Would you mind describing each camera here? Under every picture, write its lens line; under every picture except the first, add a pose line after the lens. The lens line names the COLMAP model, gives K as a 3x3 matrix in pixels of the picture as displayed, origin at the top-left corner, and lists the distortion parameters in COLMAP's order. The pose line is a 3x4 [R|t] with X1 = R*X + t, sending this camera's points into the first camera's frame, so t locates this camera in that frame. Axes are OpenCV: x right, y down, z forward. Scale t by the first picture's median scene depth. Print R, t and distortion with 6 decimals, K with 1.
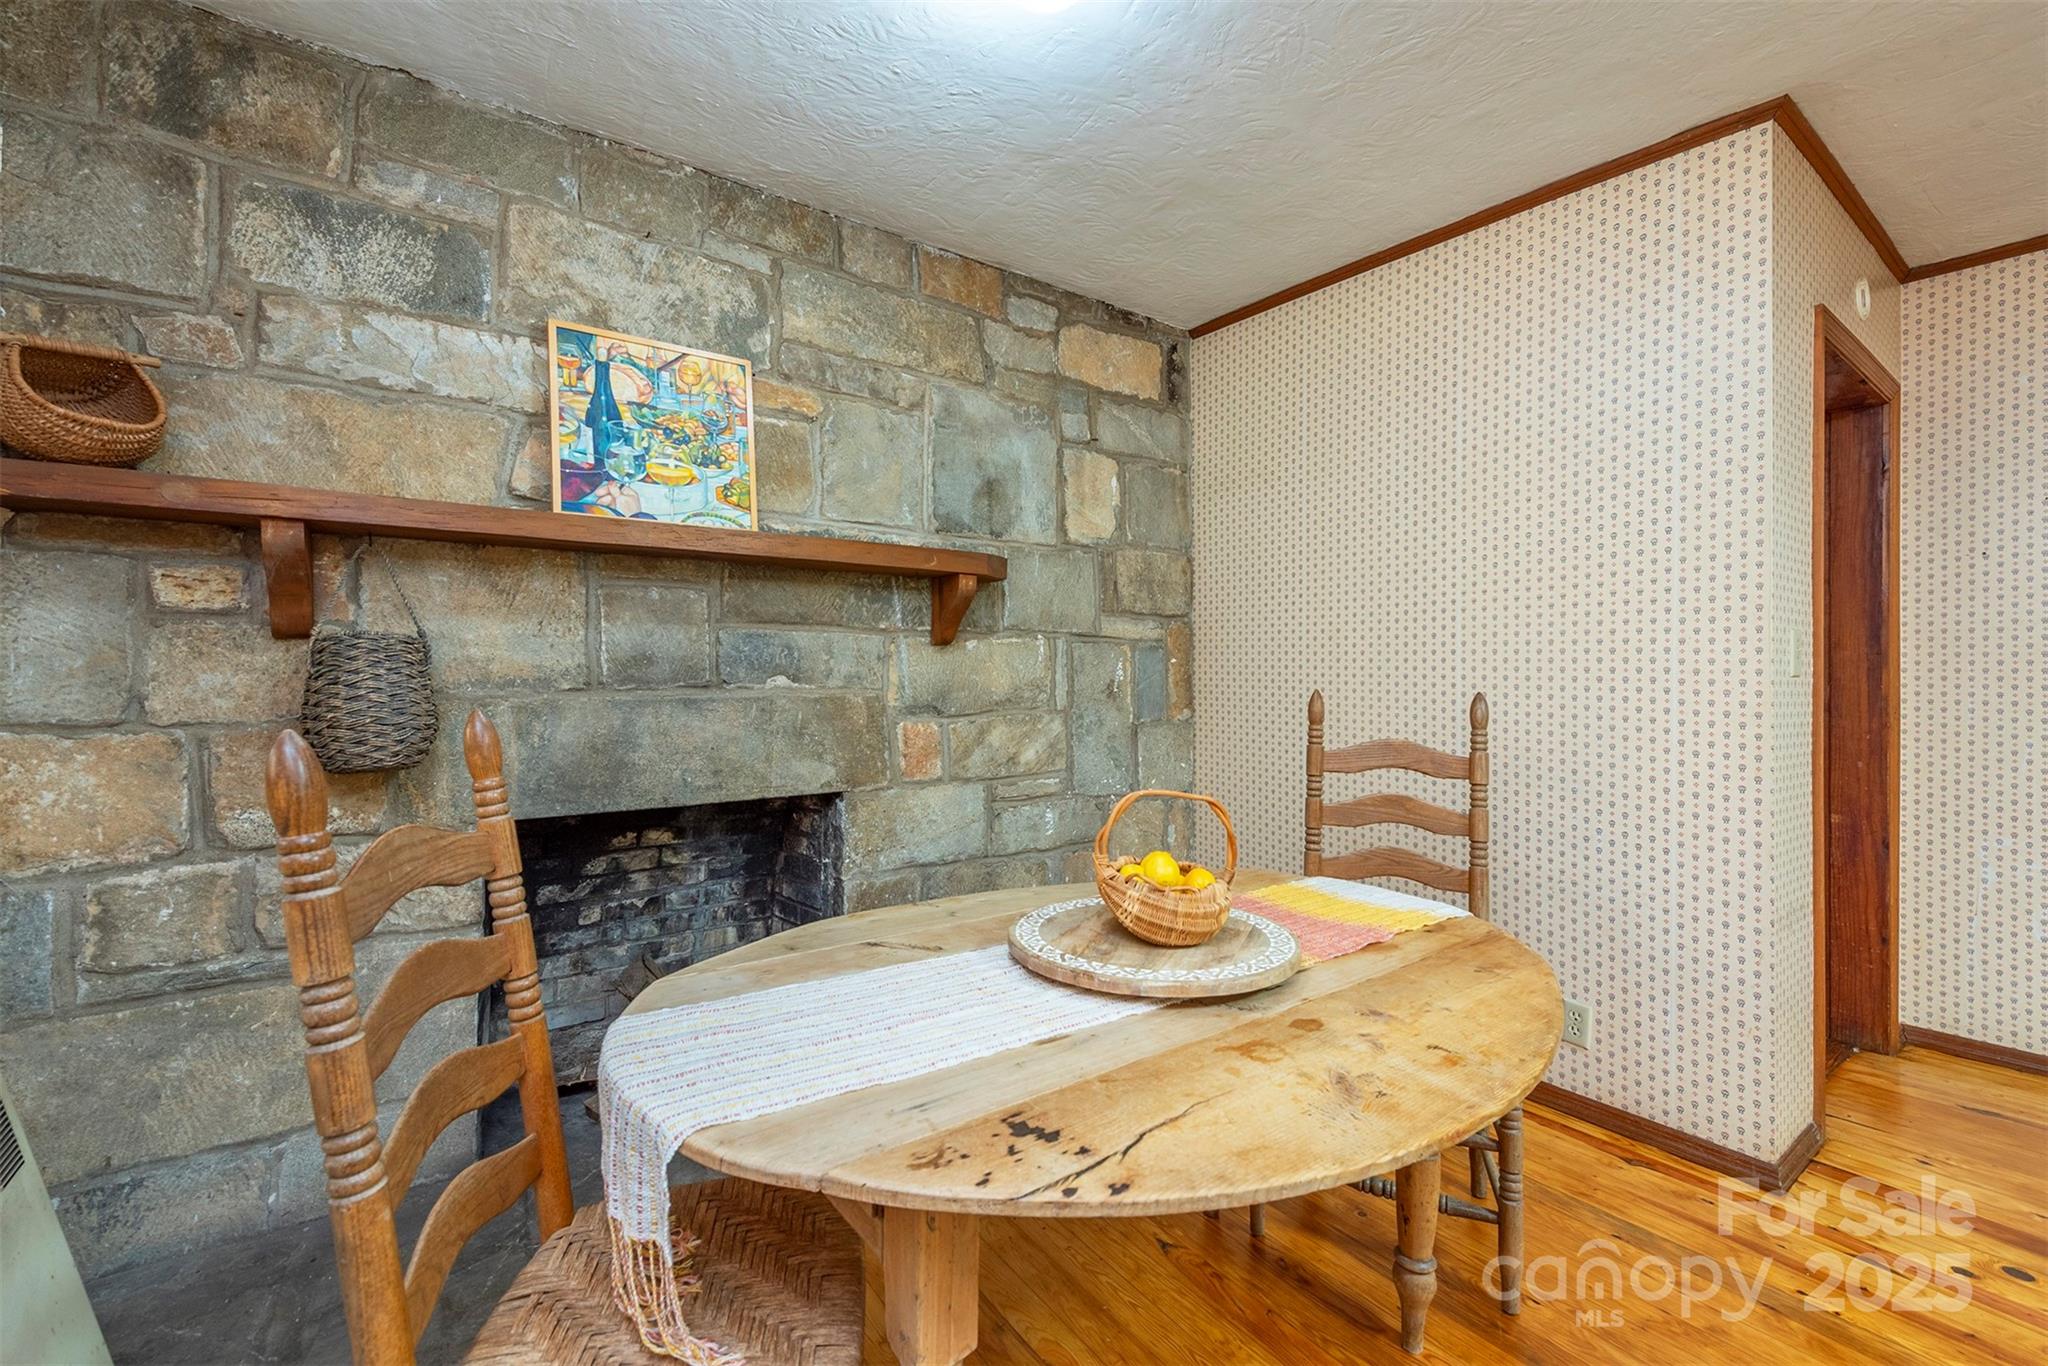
lens RADIAL K [[849.4, 0, 1019.1], [0, 849.4, 686.7], [0, 0, 1]] dist [0.012018, -0.003998]
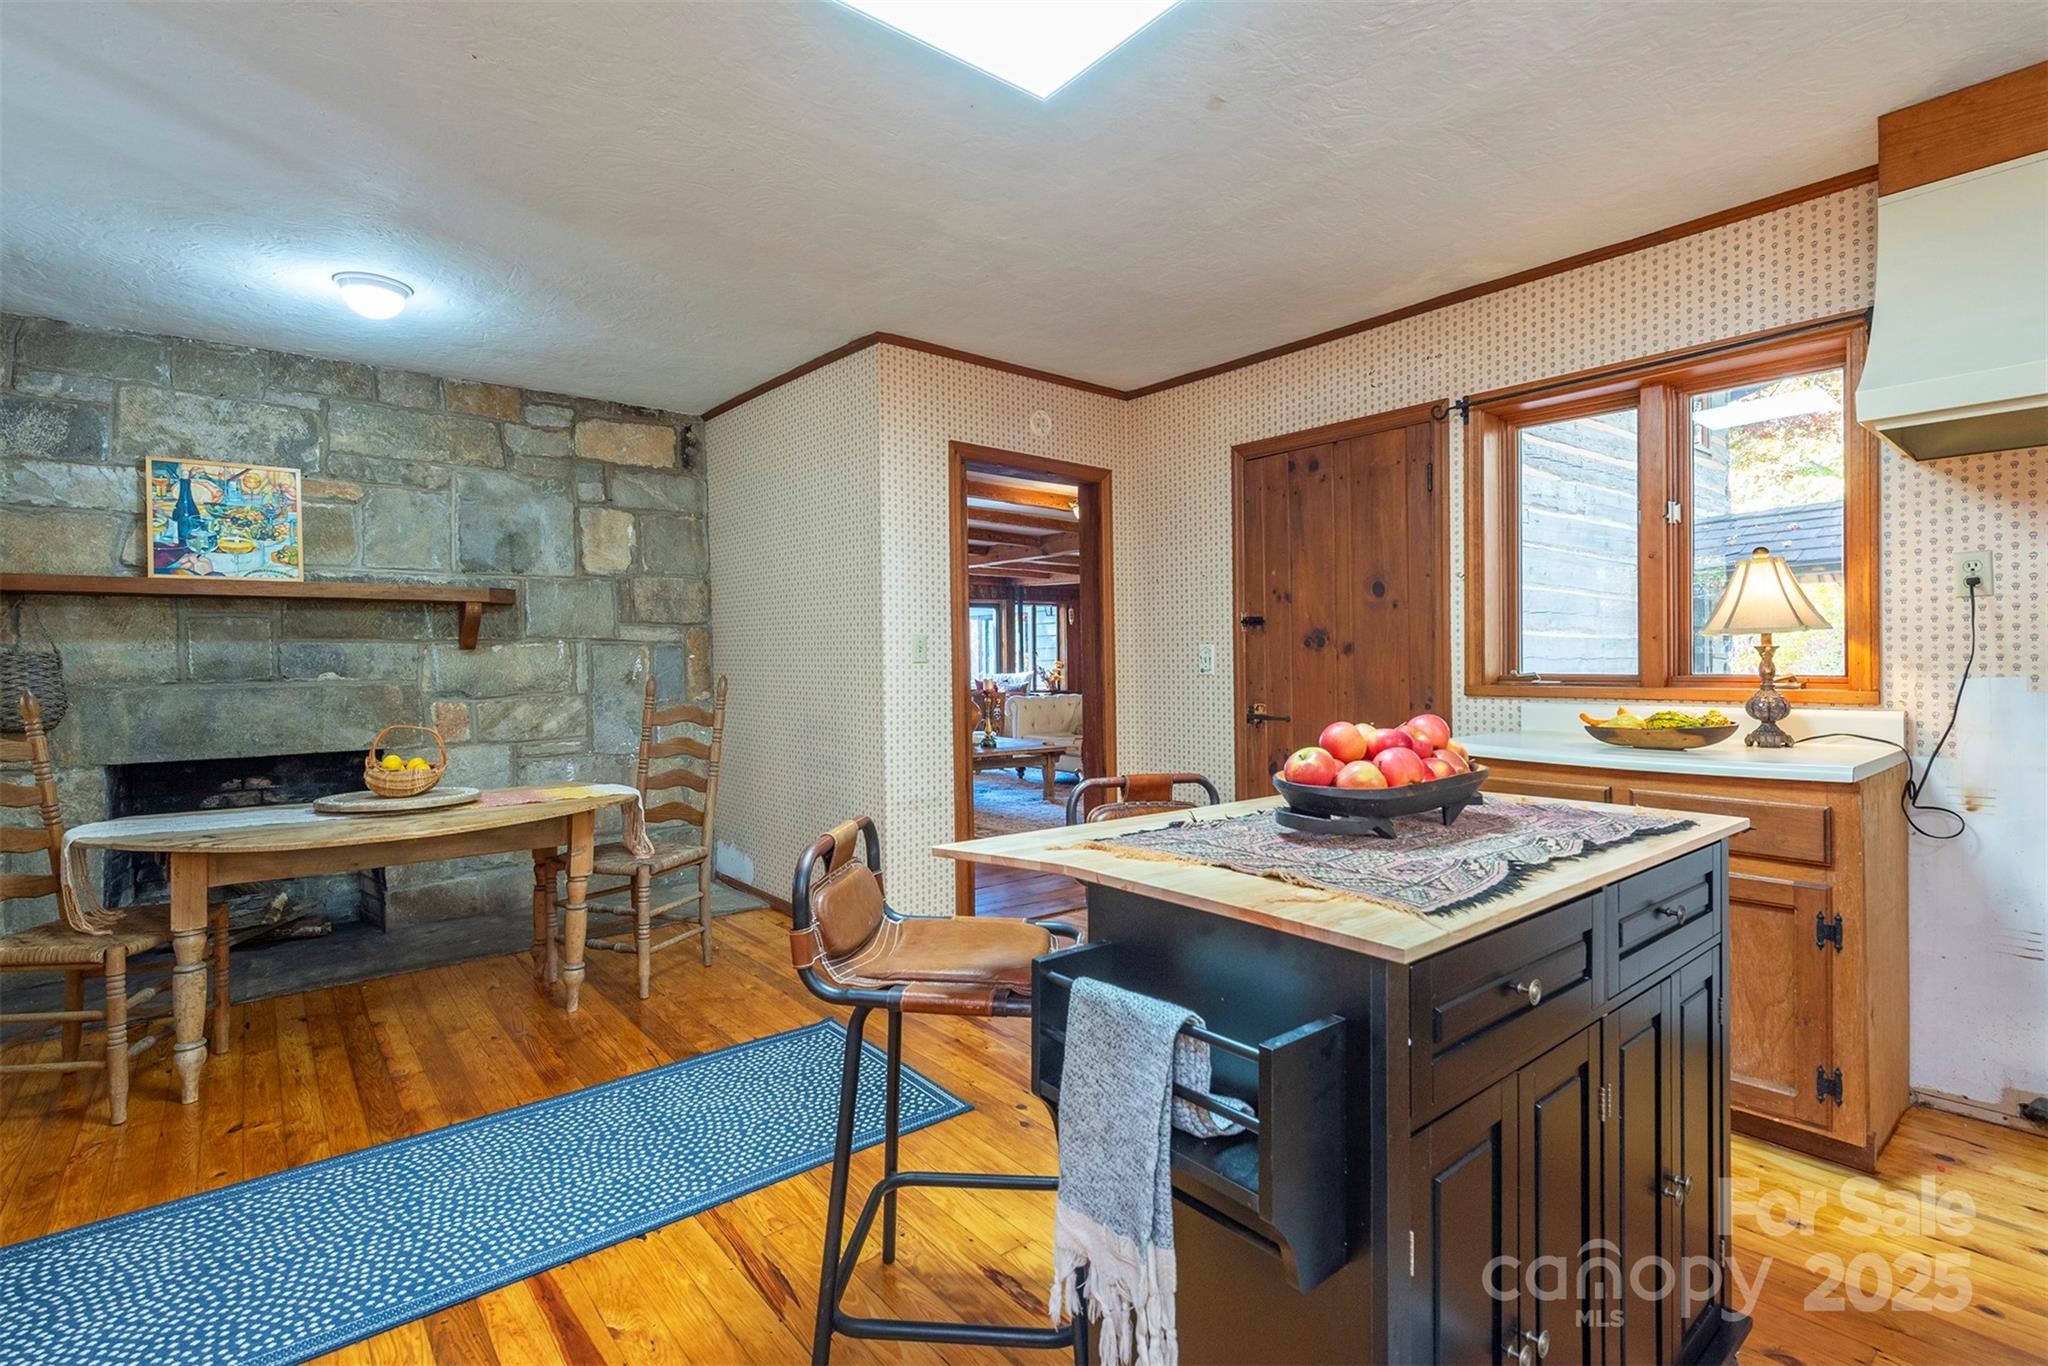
lens RADIAL K [[955.9, 0, 1029.0], [0, 955.9, 675.9], [0, 0, 1]] dist [-0.002523, -0.001575]
pose [[0.998221, -0.018223, 0.056778, 0.850311], [0.018503, 0.999819, -0.004403, 0.023540], [-0.056688, 0.005446, 0.998377, -0.757519]]
